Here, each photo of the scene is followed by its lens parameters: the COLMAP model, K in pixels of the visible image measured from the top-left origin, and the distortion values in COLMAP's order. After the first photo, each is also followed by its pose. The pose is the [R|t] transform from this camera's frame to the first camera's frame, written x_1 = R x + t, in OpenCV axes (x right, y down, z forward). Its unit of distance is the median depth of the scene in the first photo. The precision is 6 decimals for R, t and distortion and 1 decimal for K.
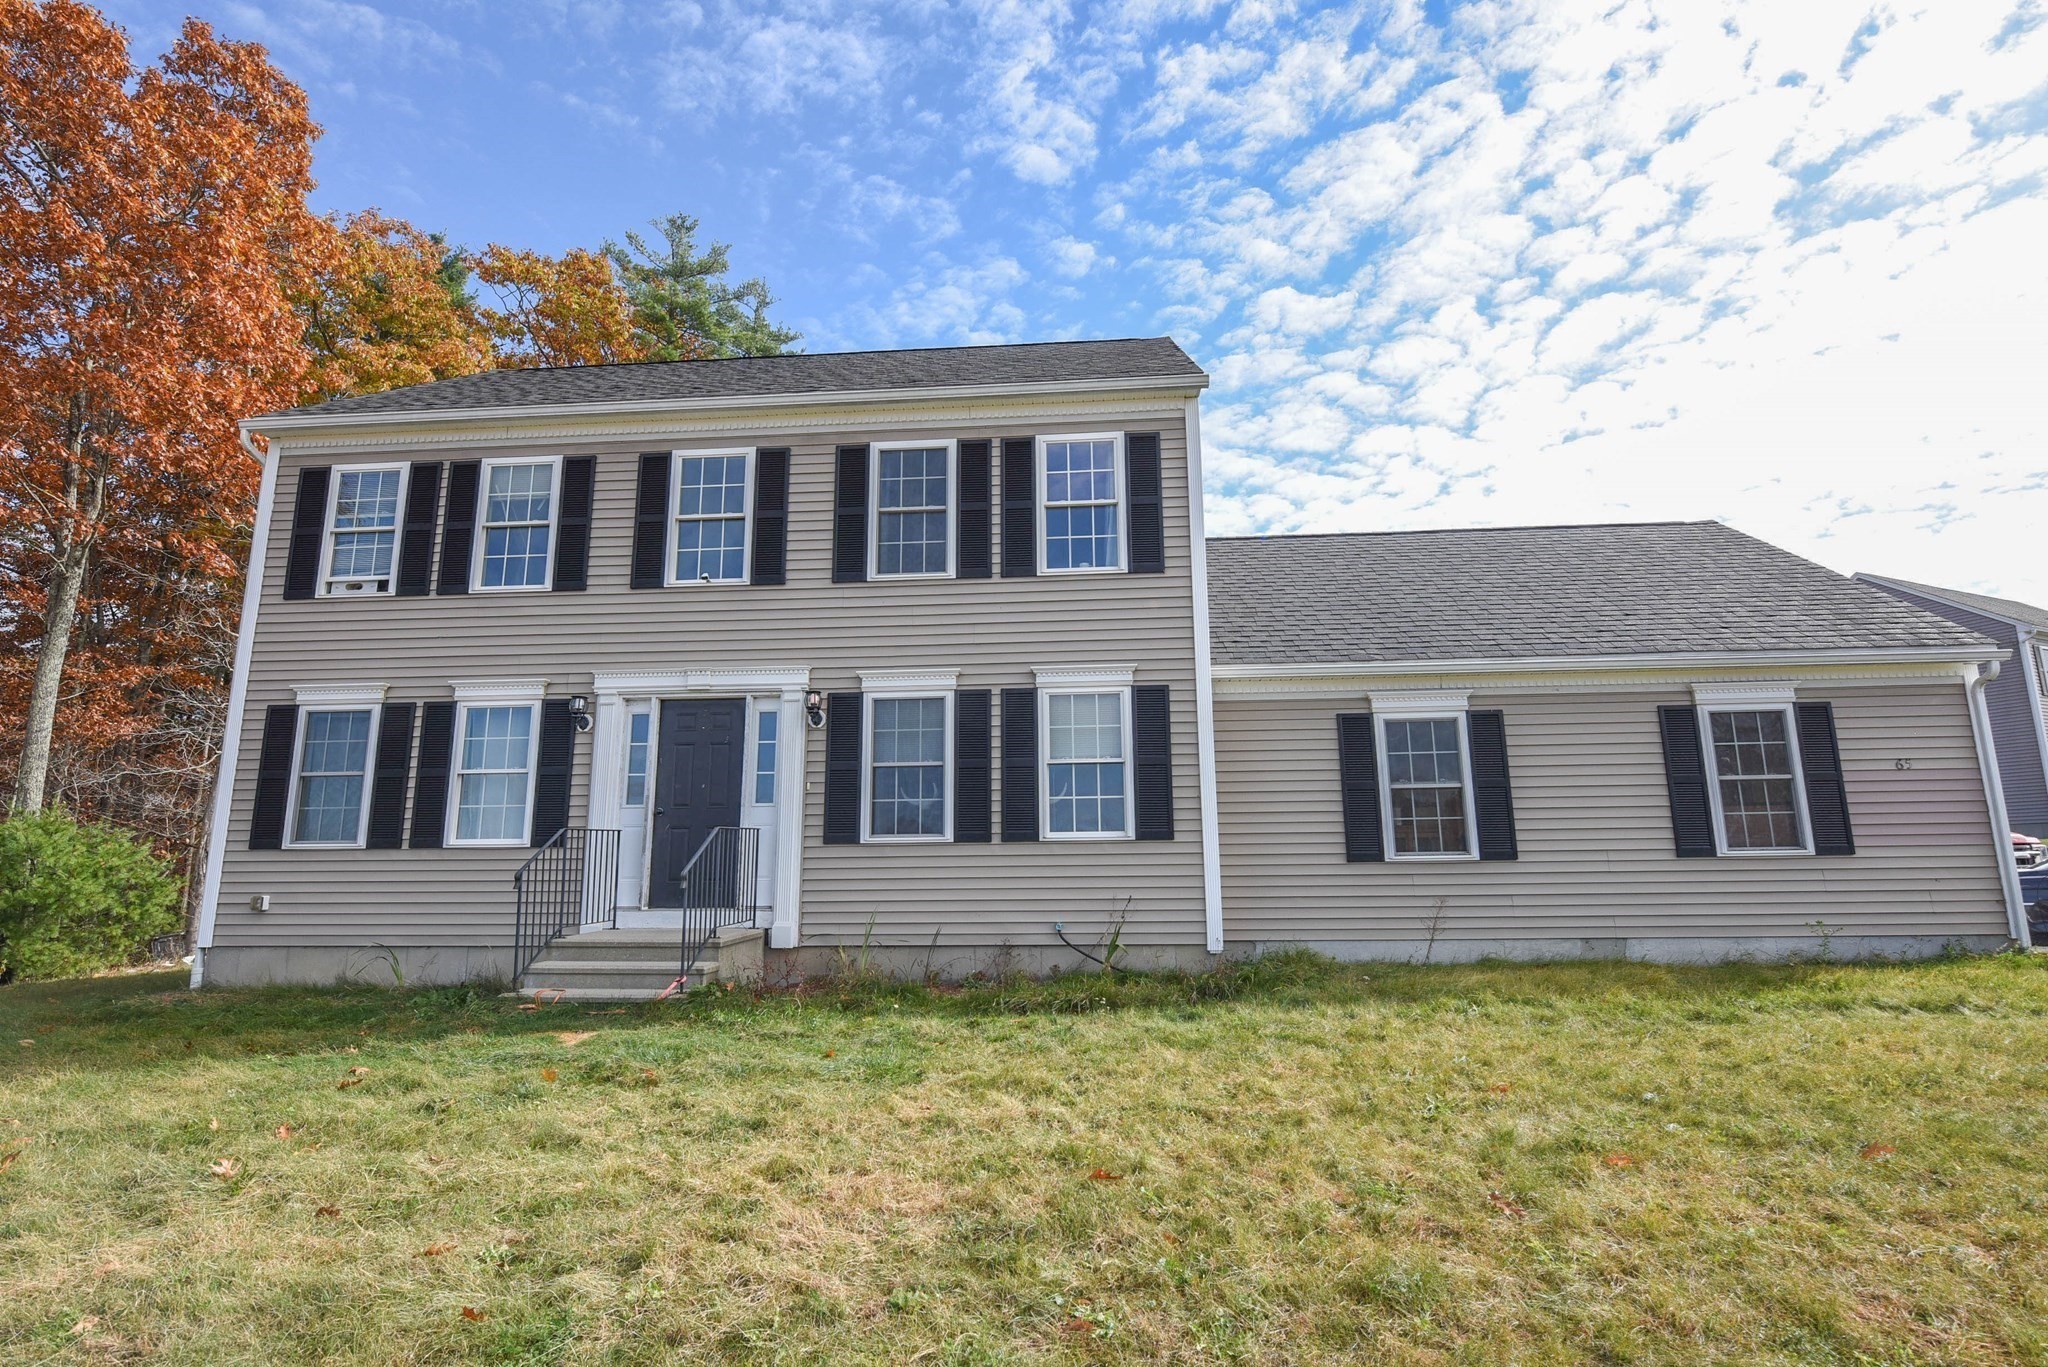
lens RADIAL K [[1028.7, 0, 1014.9], [0, 1028.7, 694.2], [0, 0, 1]] dist [-0.005428, -0.003294]
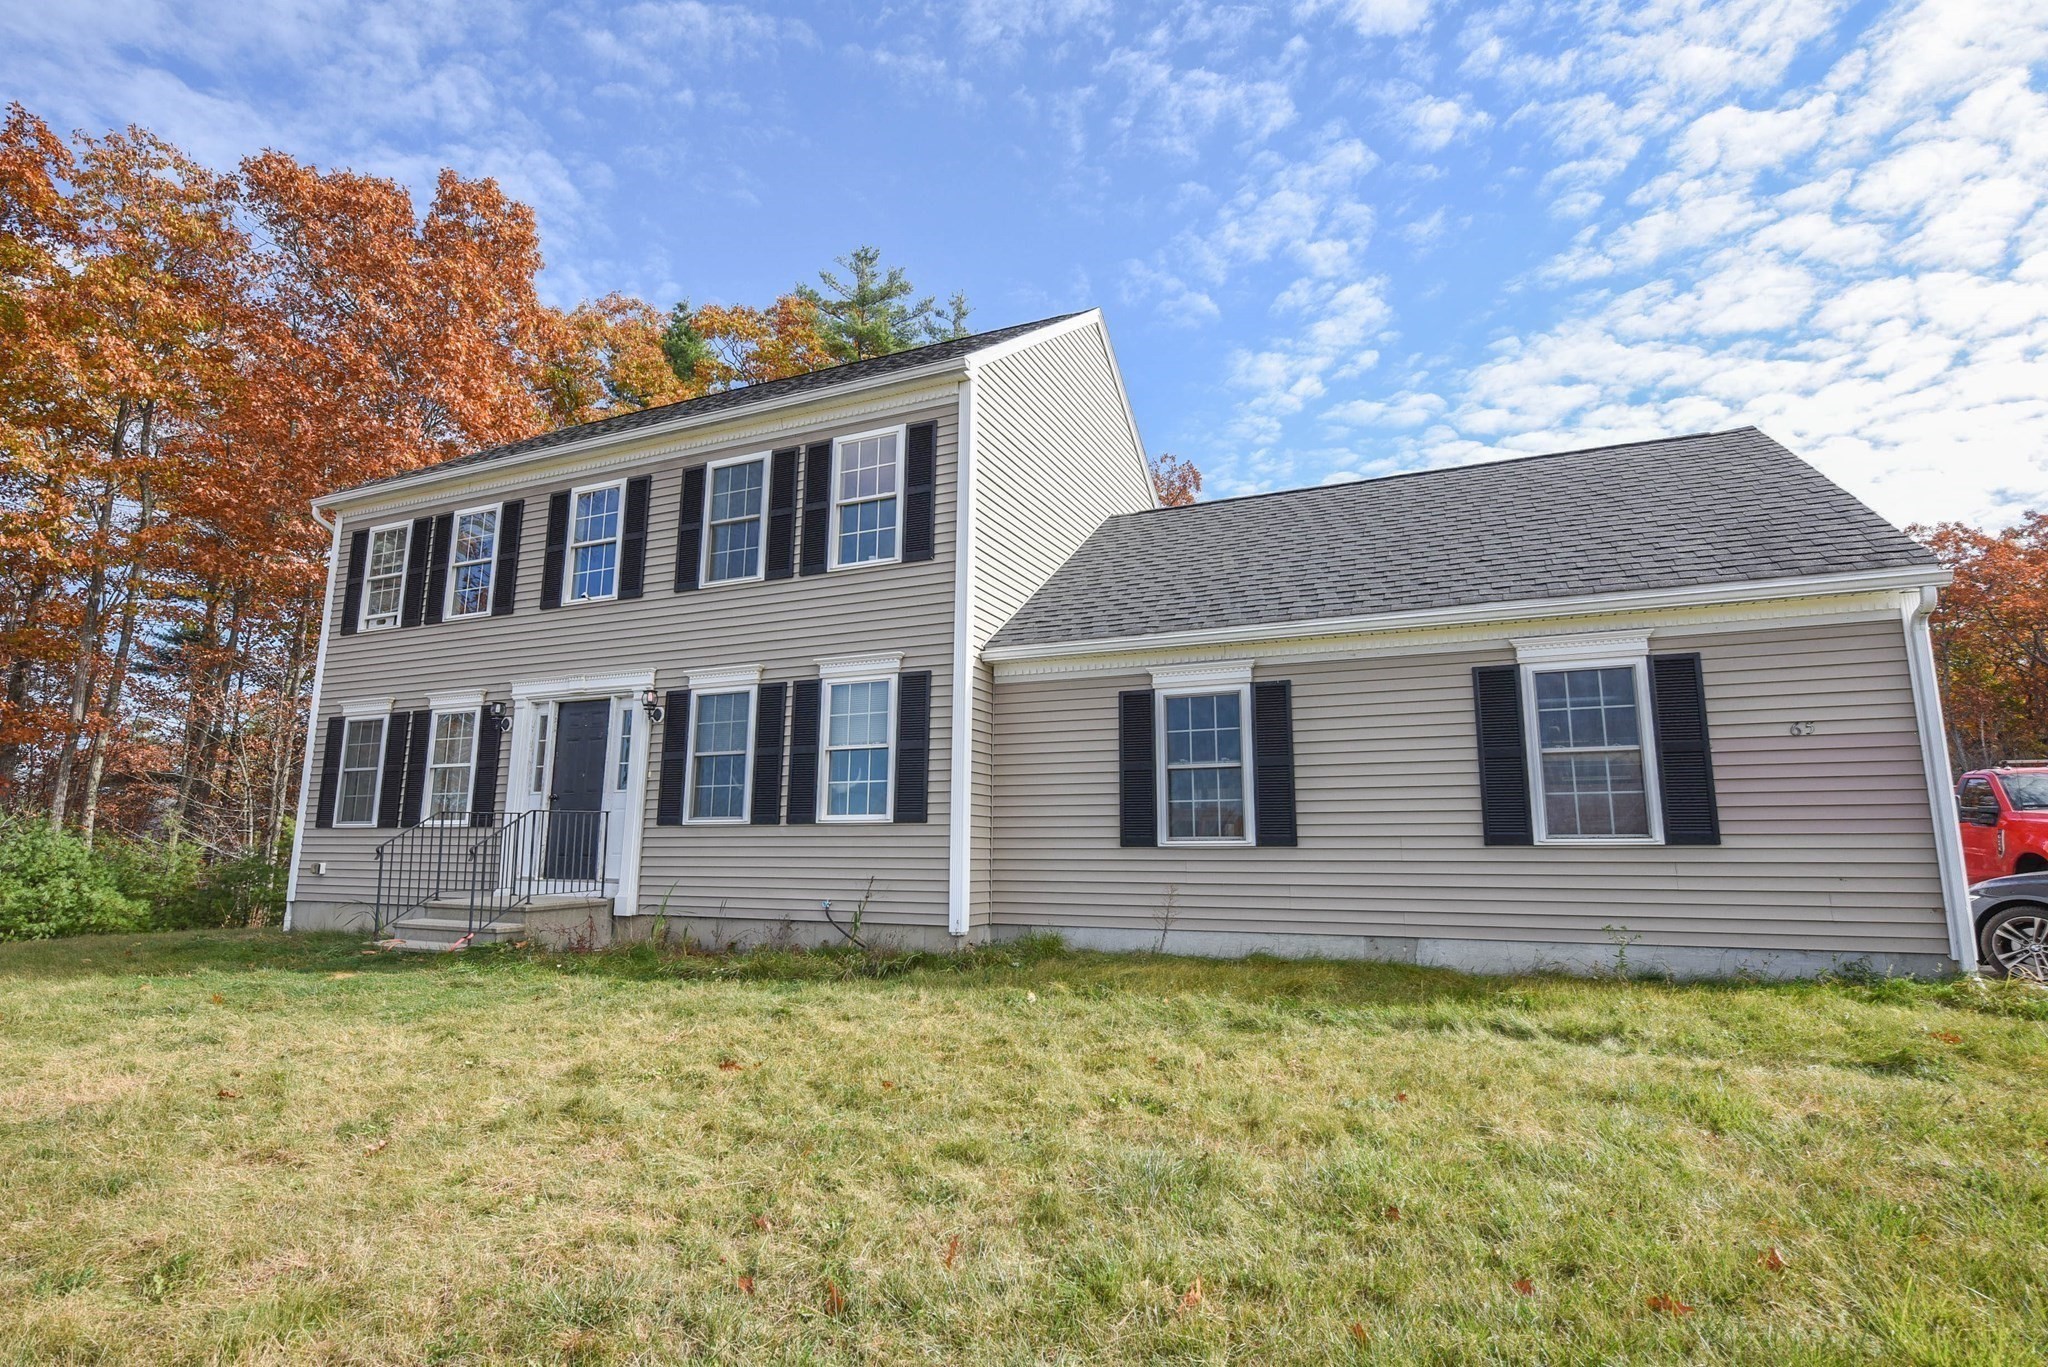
lens RADIAL K [[1028.7, 0, 1017.0], [0, 1028.7, 676.1], [0, 0, 1]] dist [-0.005428, -0.003294]
pose [[0.939355, -0.045138, -0.339962, 0.565190], [0.052500, 0.998543, 0.012486, -0.011931], [0.338903, -0.029577, 0.940356, 0.069414]]
